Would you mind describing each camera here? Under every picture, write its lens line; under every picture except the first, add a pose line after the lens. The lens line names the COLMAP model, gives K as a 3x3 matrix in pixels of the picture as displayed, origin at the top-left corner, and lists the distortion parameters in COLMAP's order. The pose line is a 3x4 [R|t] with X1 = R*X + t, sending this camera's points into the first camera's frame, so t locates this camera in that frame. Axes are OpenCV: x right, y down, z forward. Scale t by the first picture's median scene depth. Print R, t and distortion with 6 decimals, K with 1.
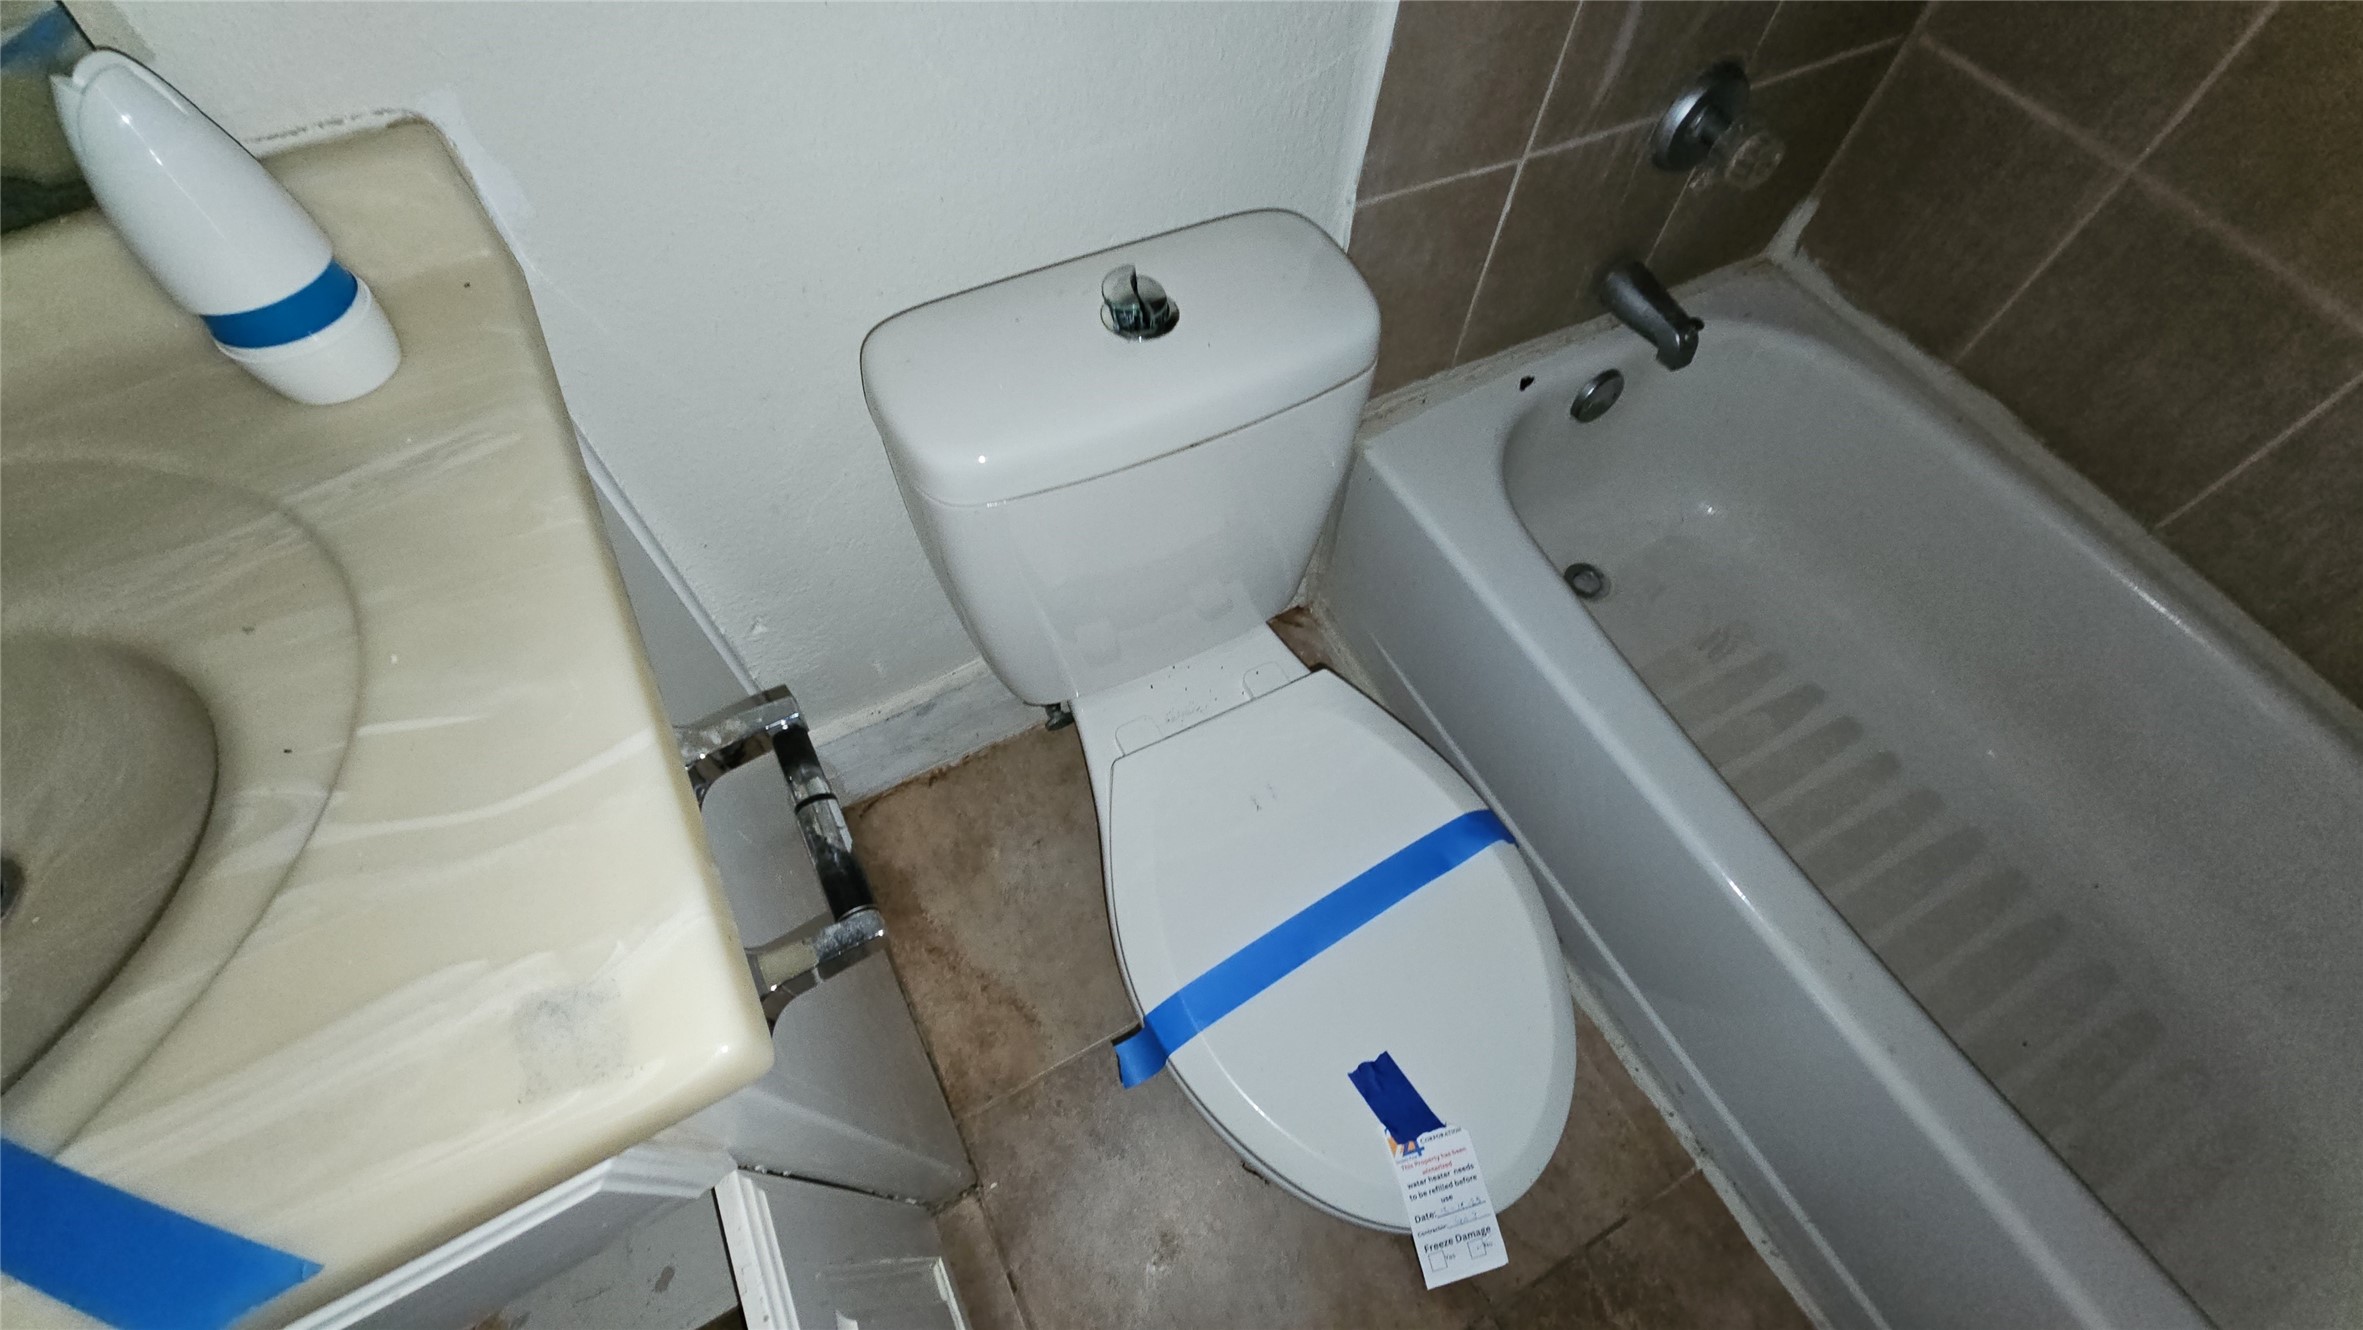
lens RADIAL K [[967.6, 0, 1195.8], [0, 967.6, 659.2], [0, 0, 1]] dist [0.003031, -0.002759]
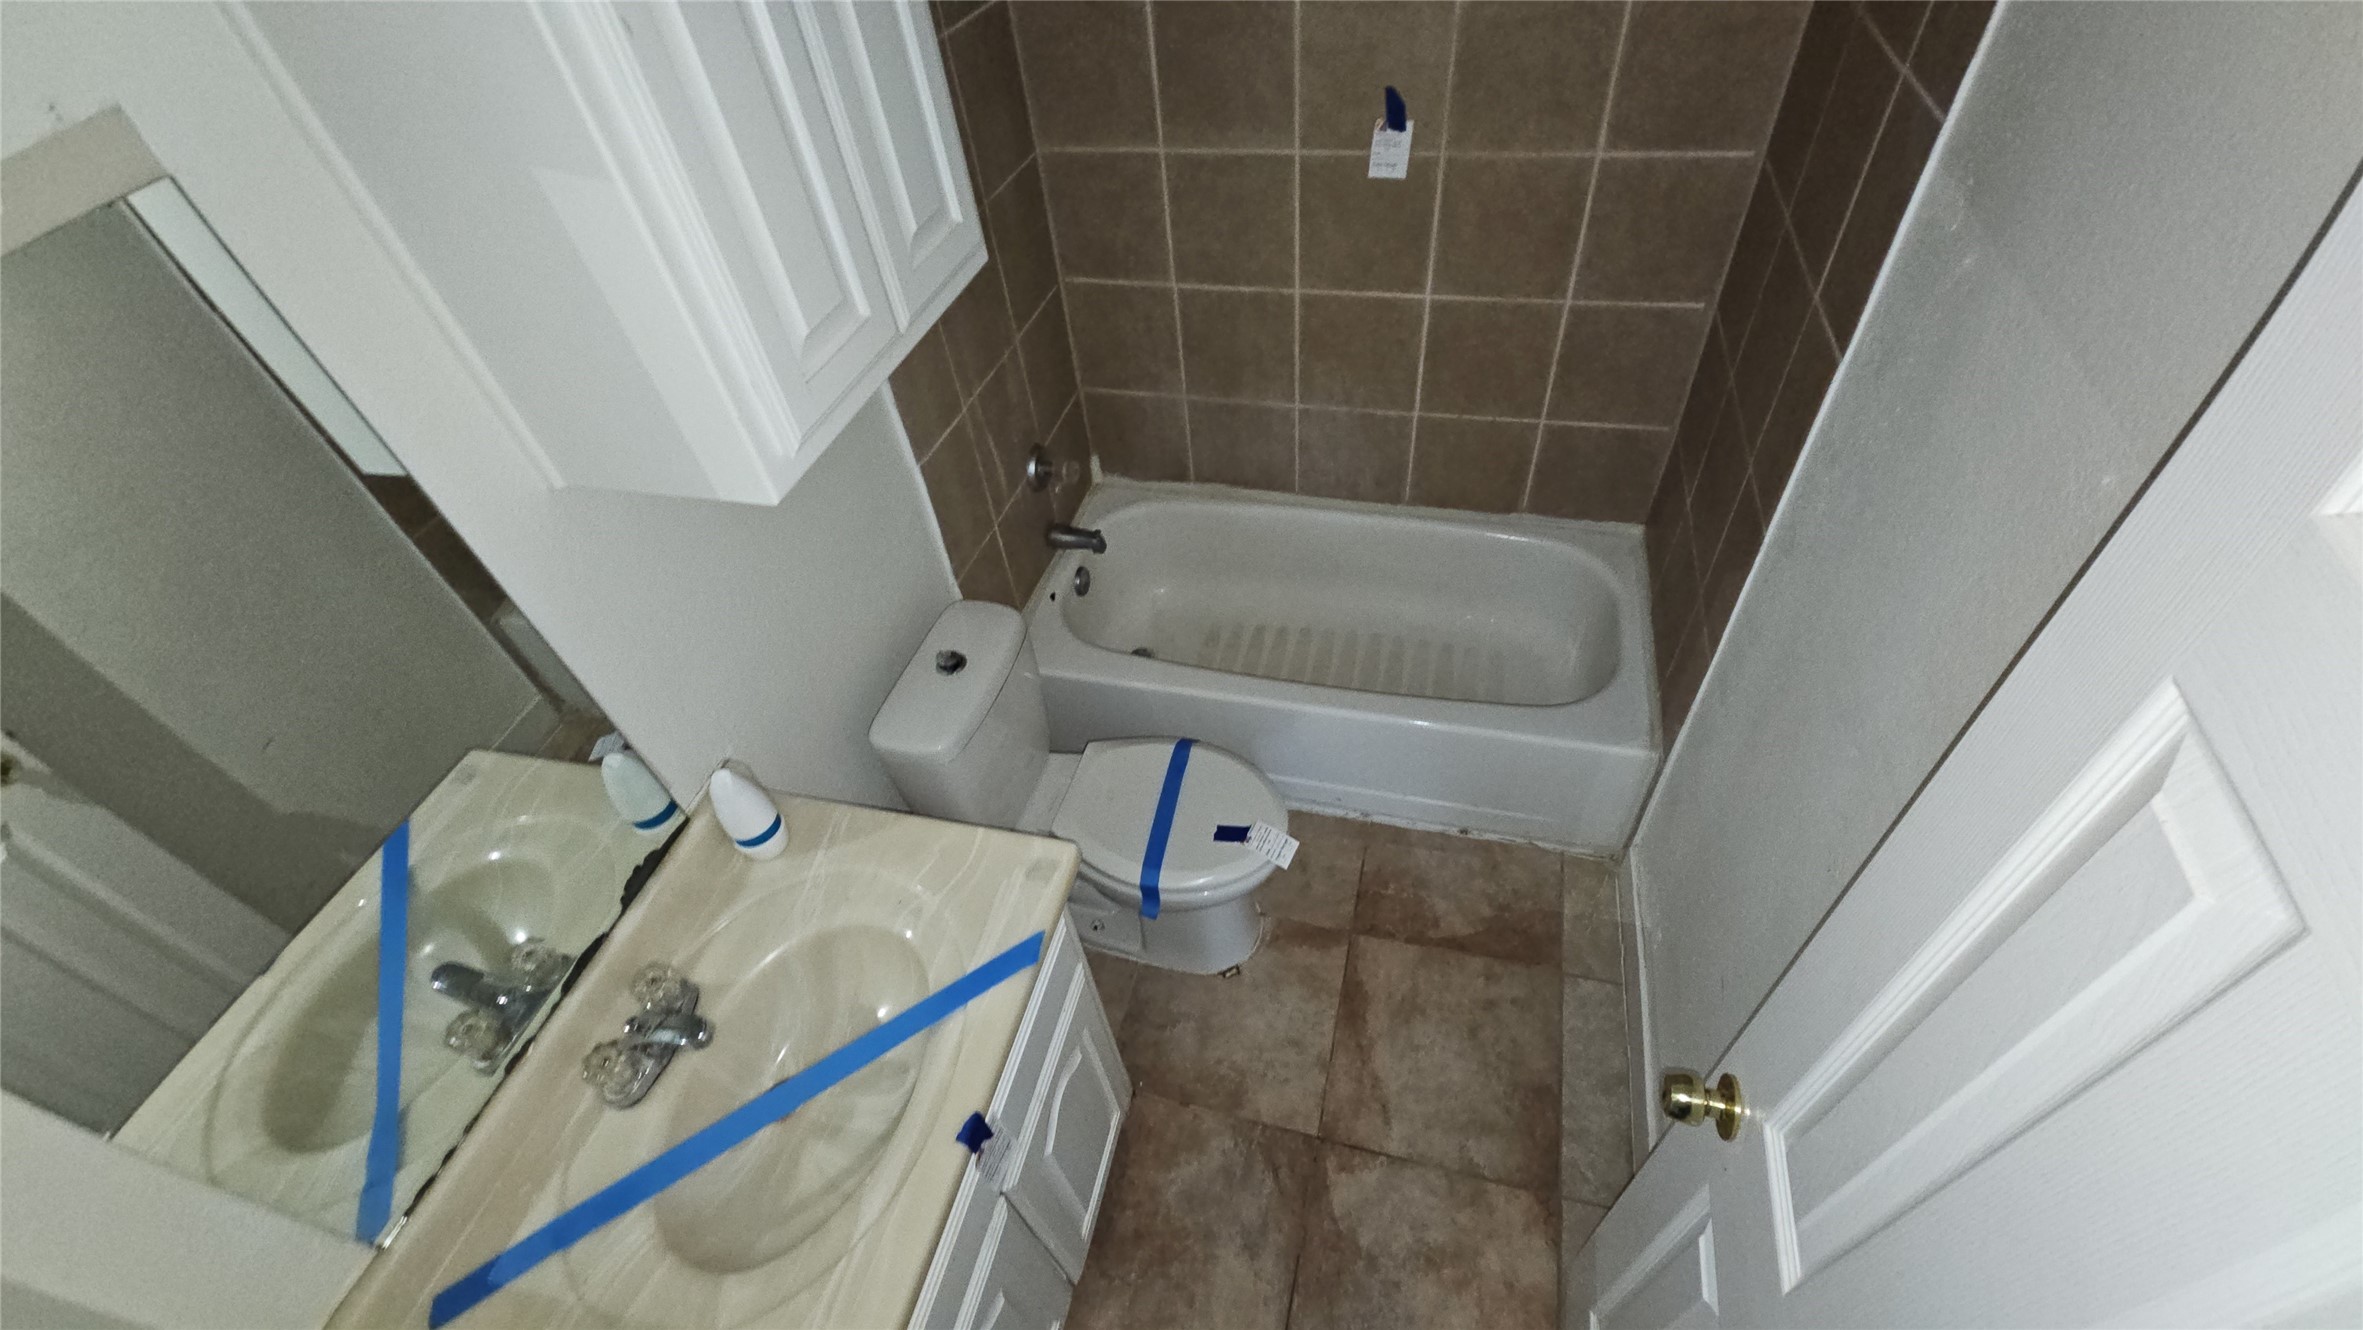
lens RADIAL K [[967.6, 0, 1182.8], [0, 967.6, 661.6], [0, 0, 1]] dist [0.003031, -0.002759]
pose [[0.680115, -0.593522, 0.430319, -0.450593], [0.679937, 0.730151, -0.067566, 0.136756], [-0.274095, 0.338543, 0.900145, -0.892556]]
